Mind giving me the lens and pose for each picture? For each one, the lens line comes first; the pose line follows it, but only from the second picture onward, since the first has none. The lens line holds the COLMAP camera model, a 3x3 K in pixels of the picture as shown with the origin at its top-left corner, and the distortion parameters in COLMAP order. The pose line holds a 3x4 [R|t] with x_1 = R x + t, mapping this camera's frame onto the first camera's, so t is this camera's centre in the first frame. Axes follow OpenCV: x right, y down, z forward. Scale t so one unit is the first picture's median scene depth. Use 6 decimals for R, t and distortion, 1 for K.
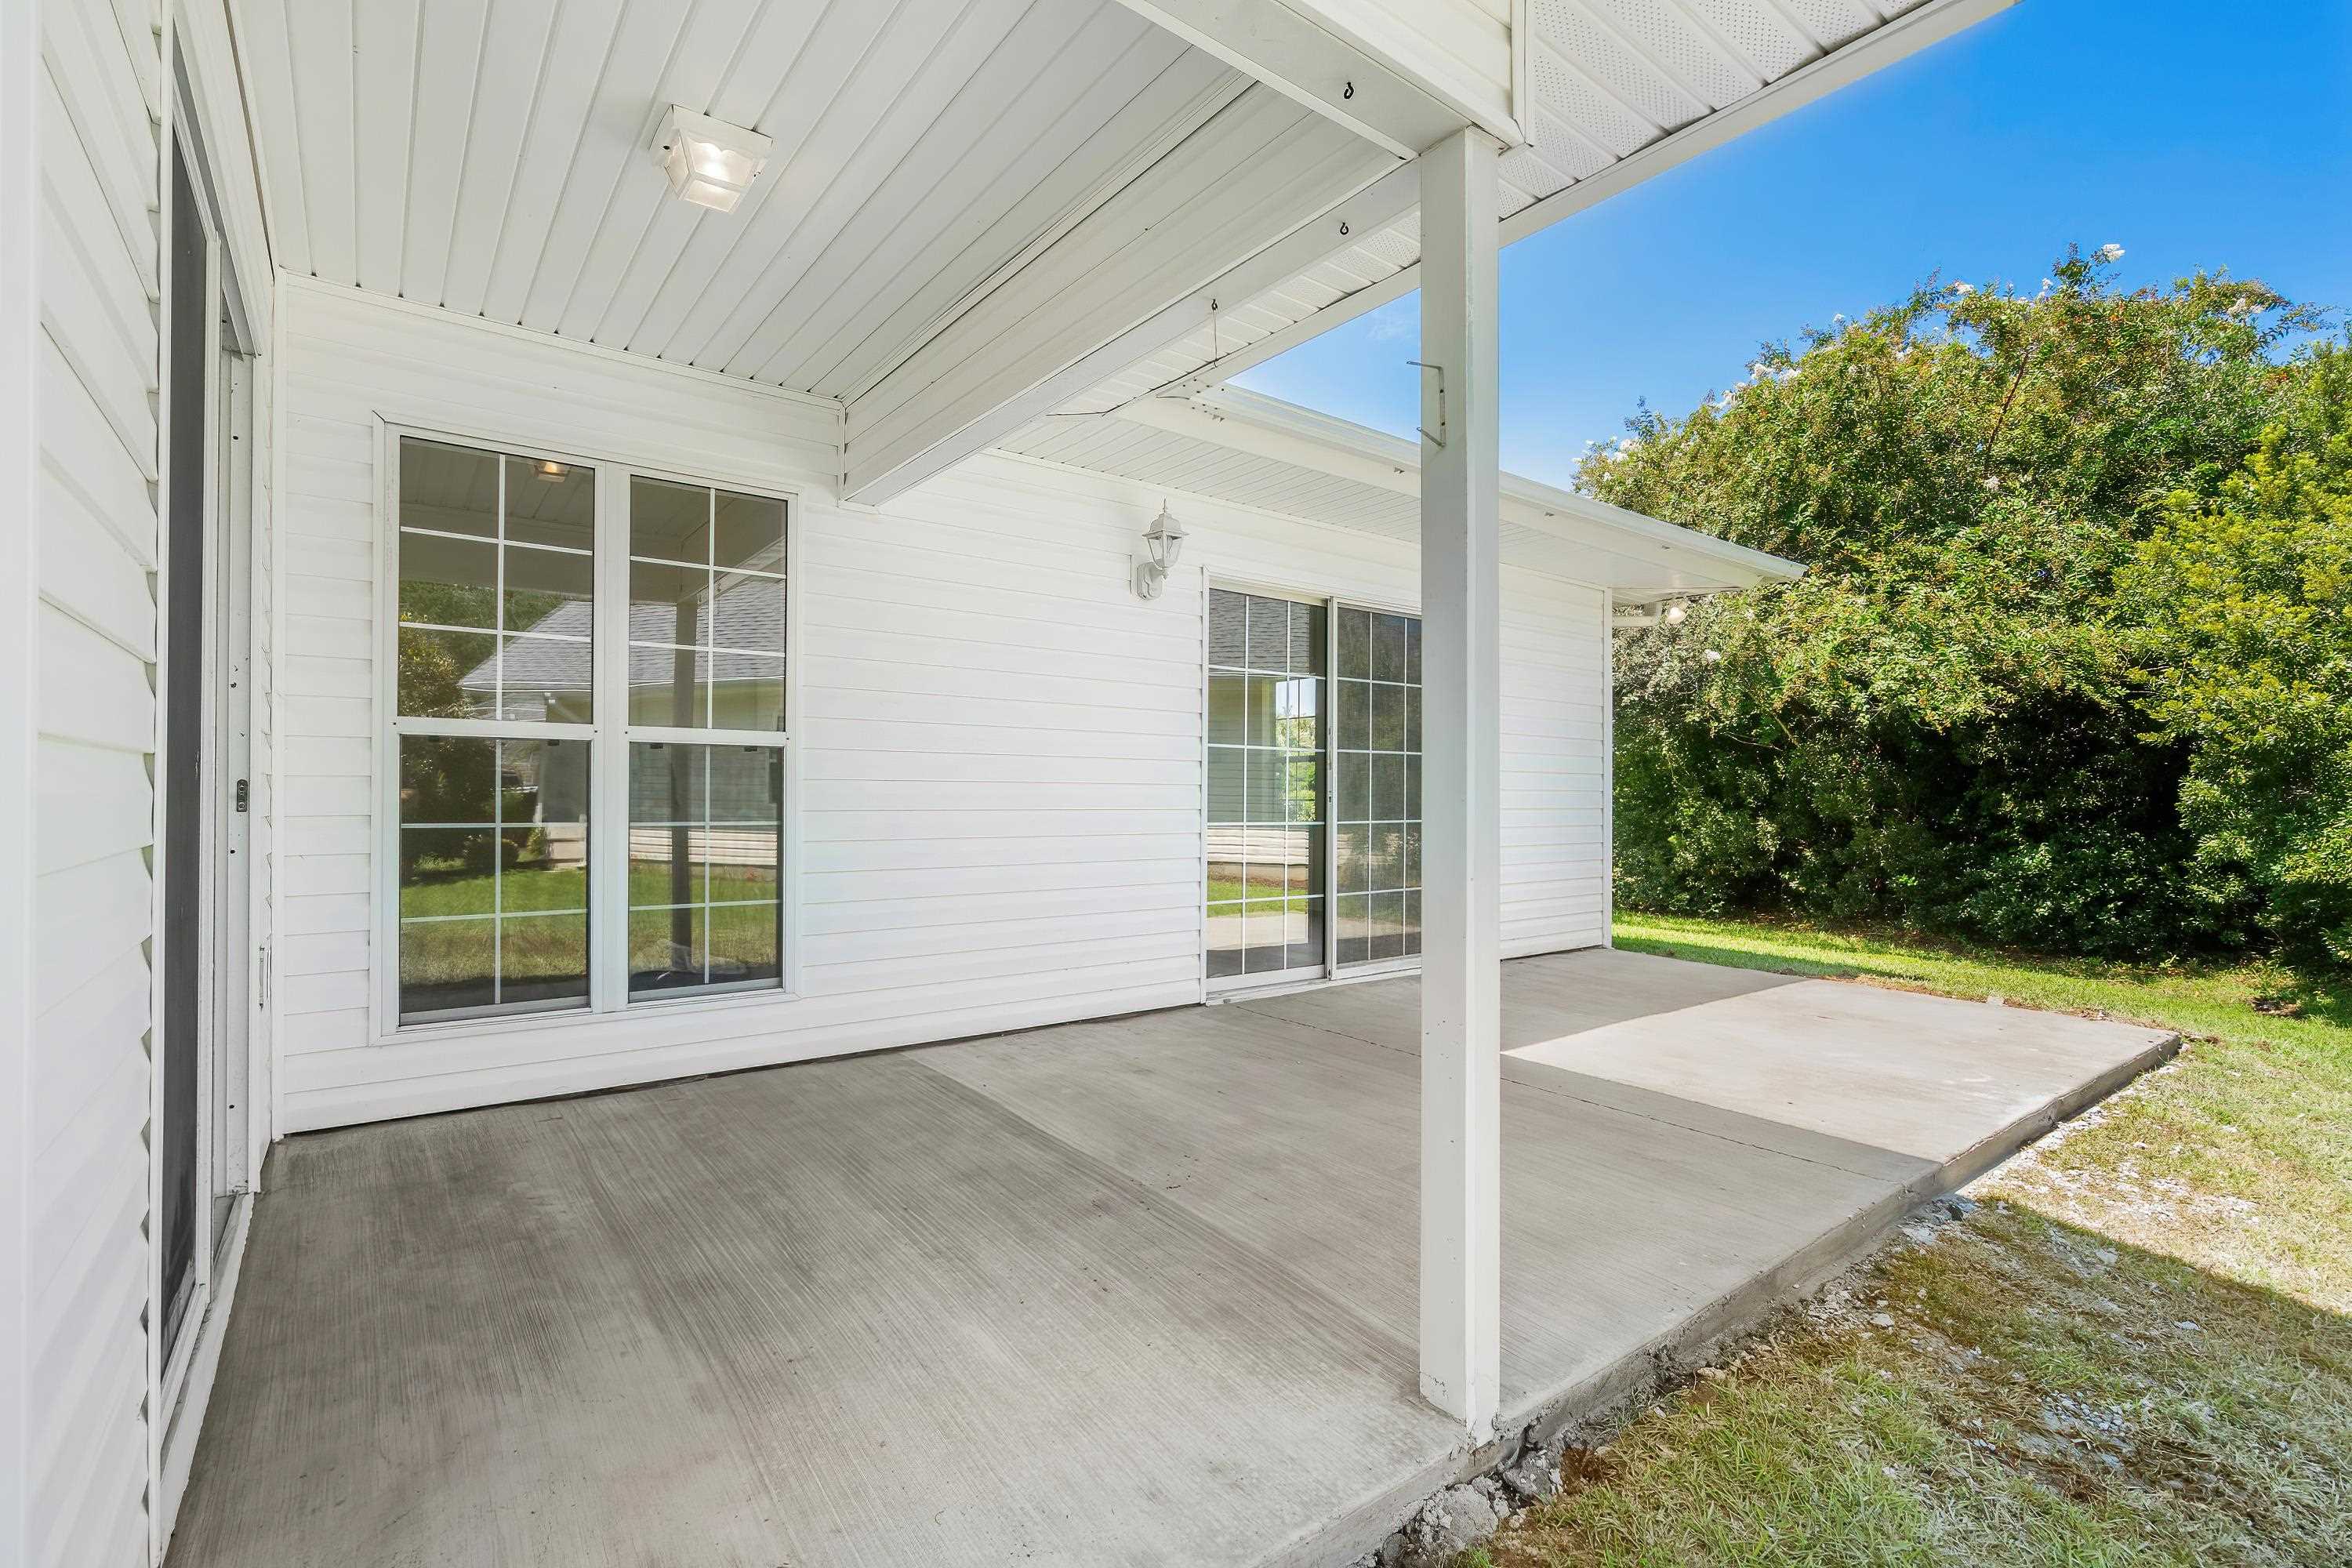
lens RADIAL K [[1100.3, 0, 1159.9], [0, 1100.3, 817.0], [0, 0, 1]] dist [-0.004319, 0.001452]
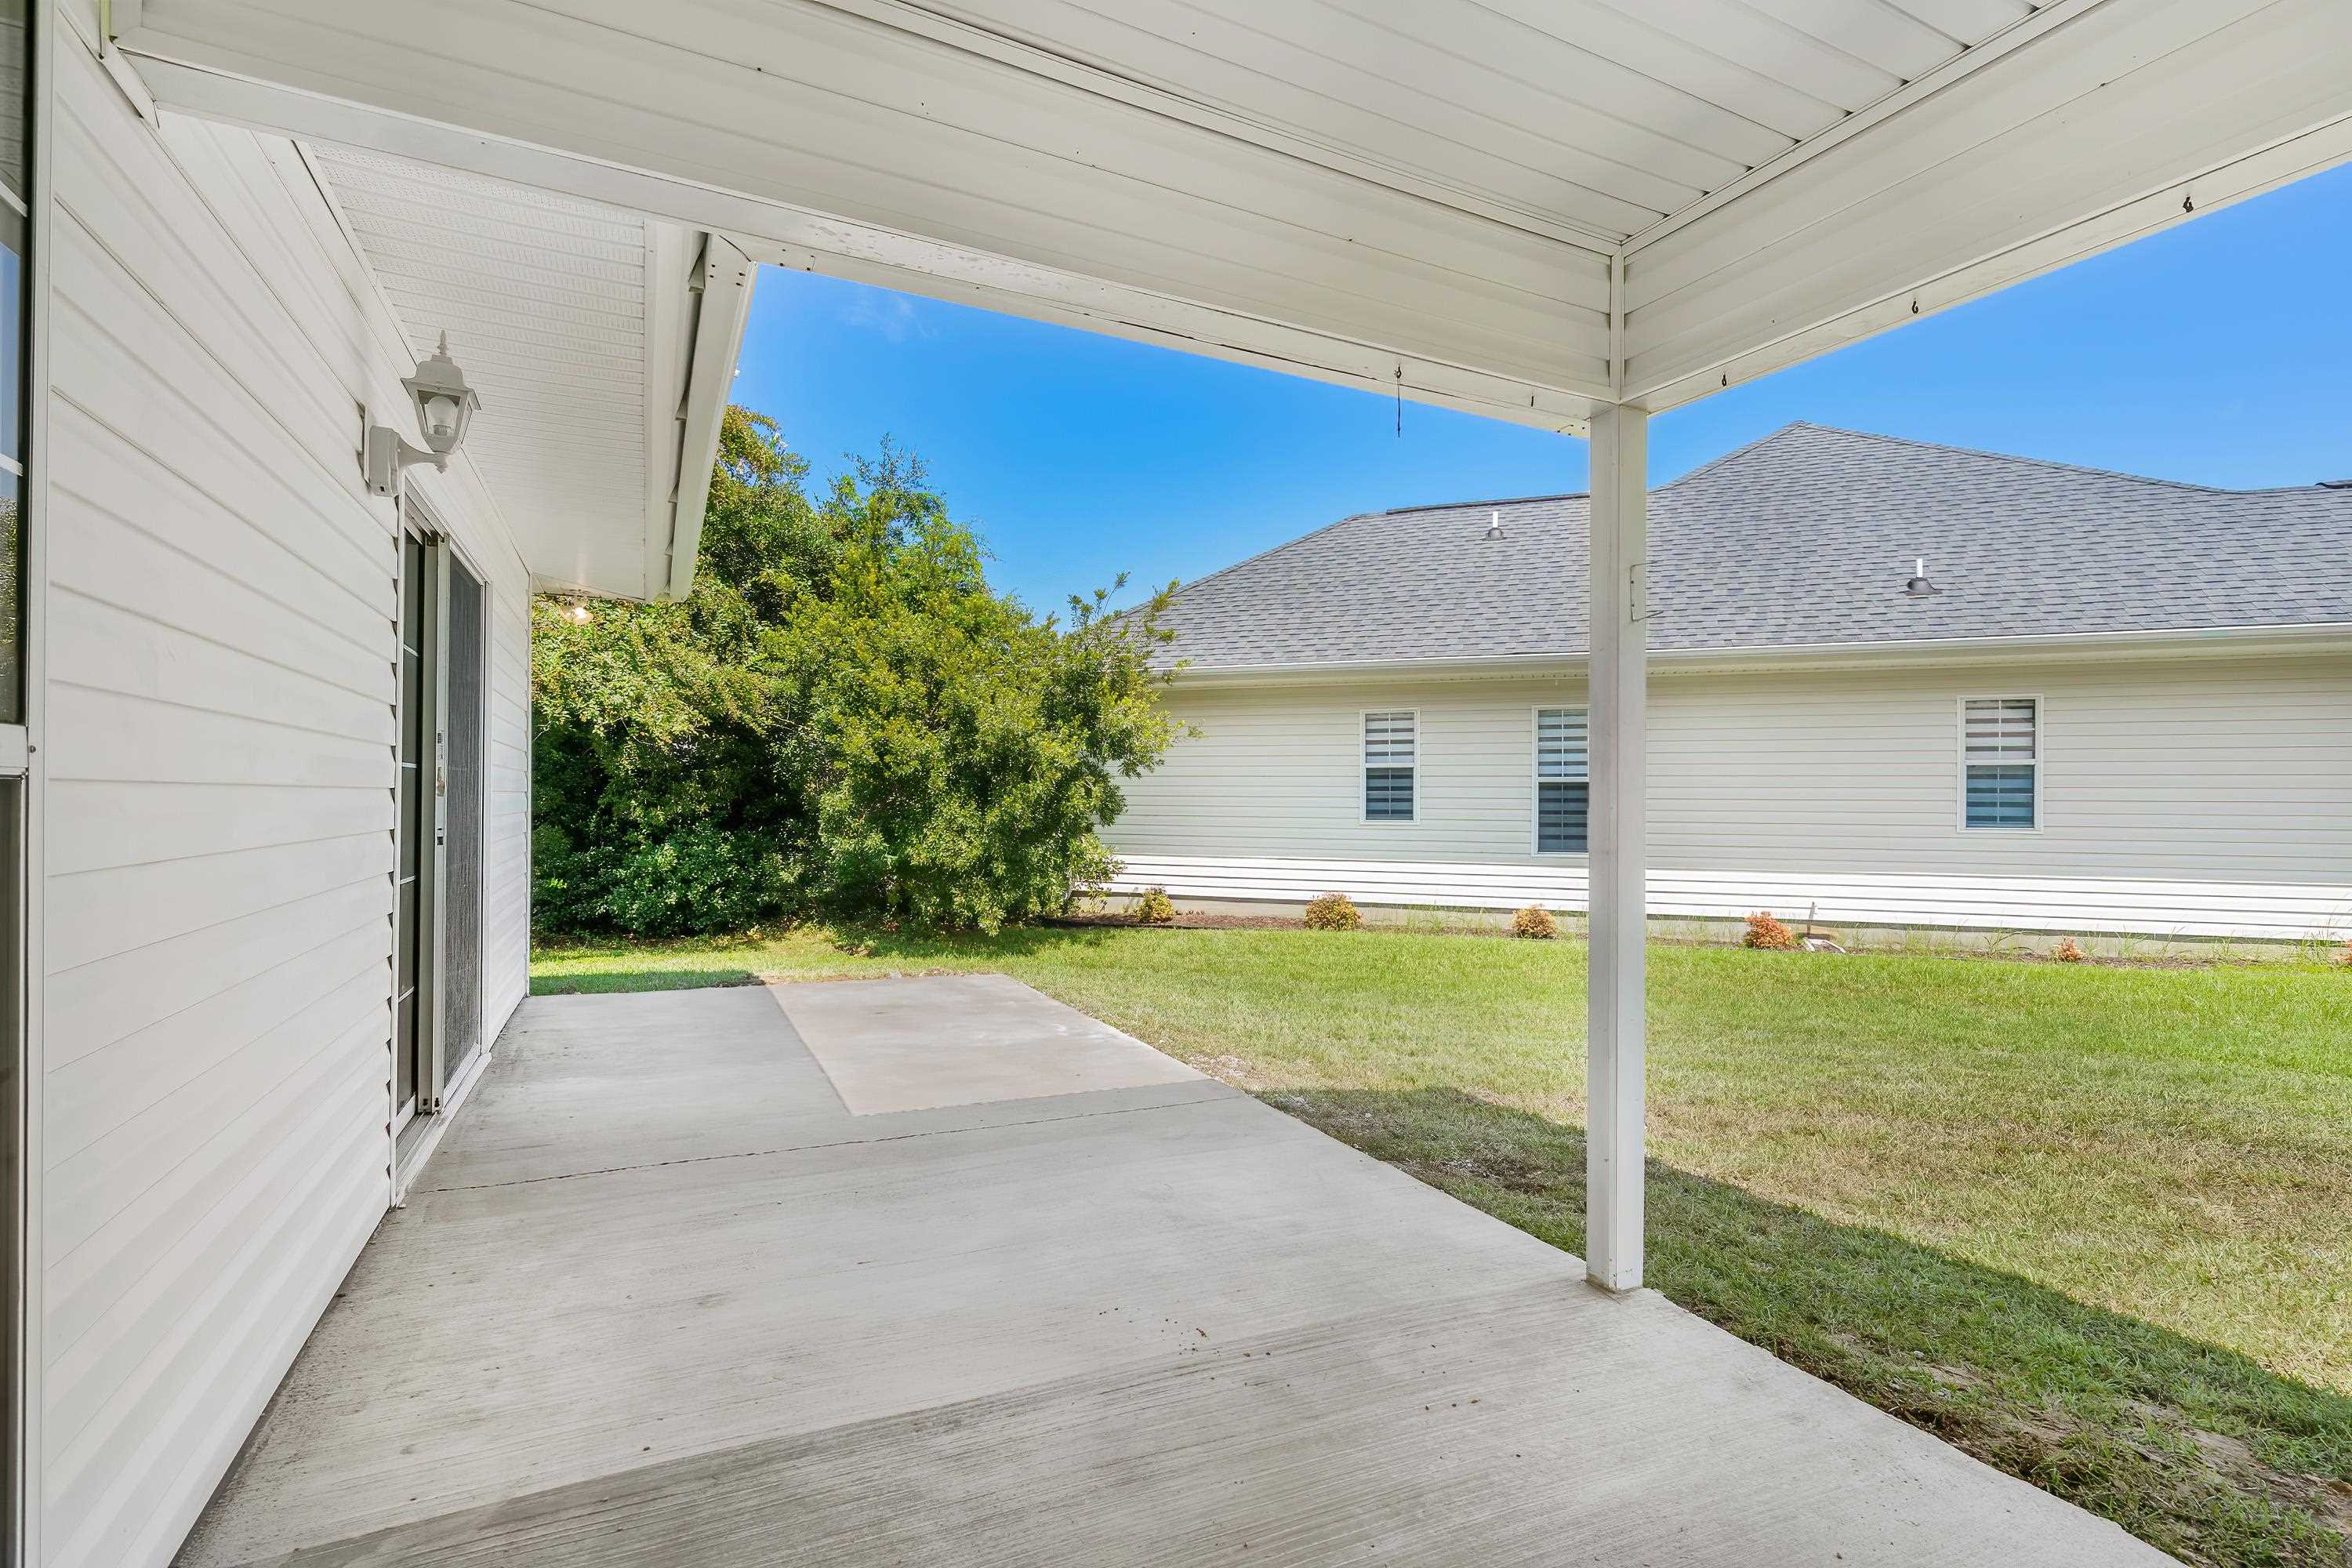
lens RADIAL K [[1100.3, 0, 1159.9], [0, 1100.3, 817.0], [0, 0, 1]] dist [-0.004319, 0.001452]
pose [[0.160850, -0.025572, 0.986647, -0.287146], [0.011611, 0.999644, 0.024016, -0.027897], [-0.986911, 0.007593, 0.161090, 0.315127]]
